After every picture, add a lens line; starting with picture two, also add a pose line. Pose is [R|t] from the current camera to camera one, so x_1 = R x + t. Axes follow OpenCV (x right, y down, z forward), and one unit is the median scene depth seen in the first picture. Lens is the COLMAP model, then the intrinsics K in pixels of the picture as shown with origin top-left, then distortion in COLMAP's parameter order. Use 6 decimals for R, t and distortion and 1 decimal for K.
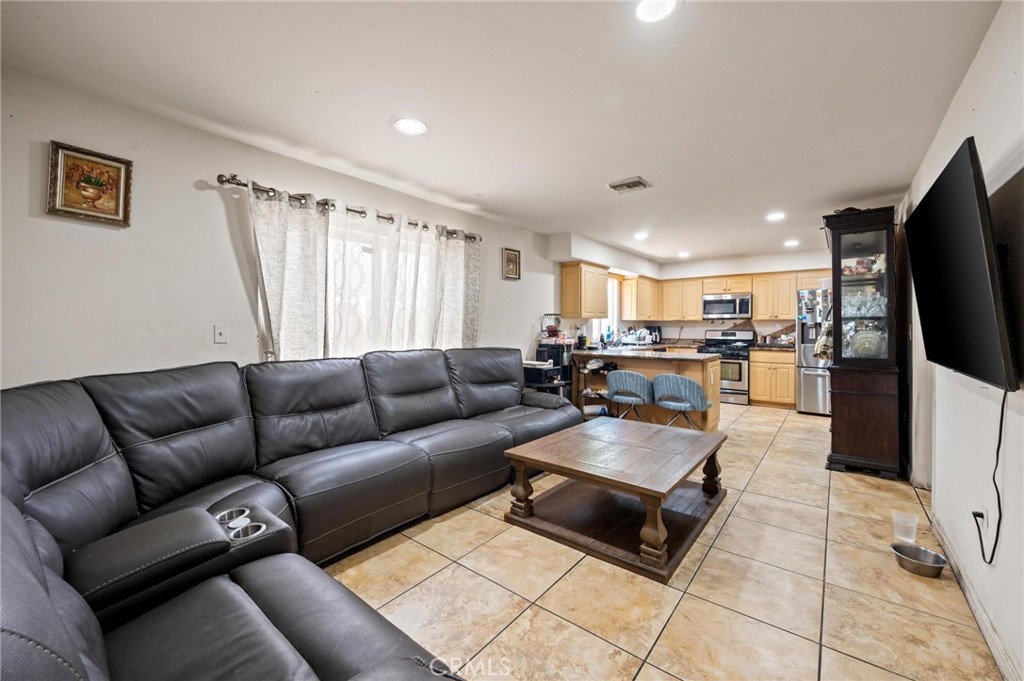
lens RADIAL K [[402.6, 0, 511.9], [0, 402.6, 332.0], [0, 0, 1]] dist [0.001312, 0.000032]
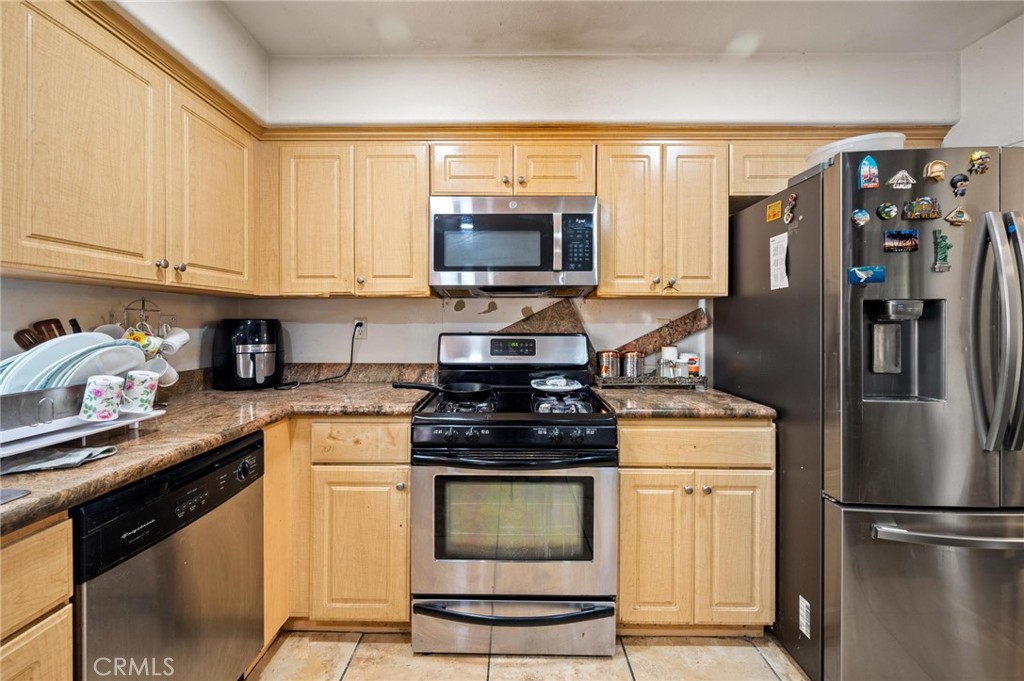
lens RADIAL K [[402.6, 0, 509.6], [0, 402.6, 329.3], [0, 0, 1]] dist [0.001312, 0.000032]
pose [[0.782650, -0.008741, 0.622401, 0.369041], [0.006068, 0.999961, 0.006413, -0.008855], [-0.622432, -0.001243, 0.782673, 0.801575]]
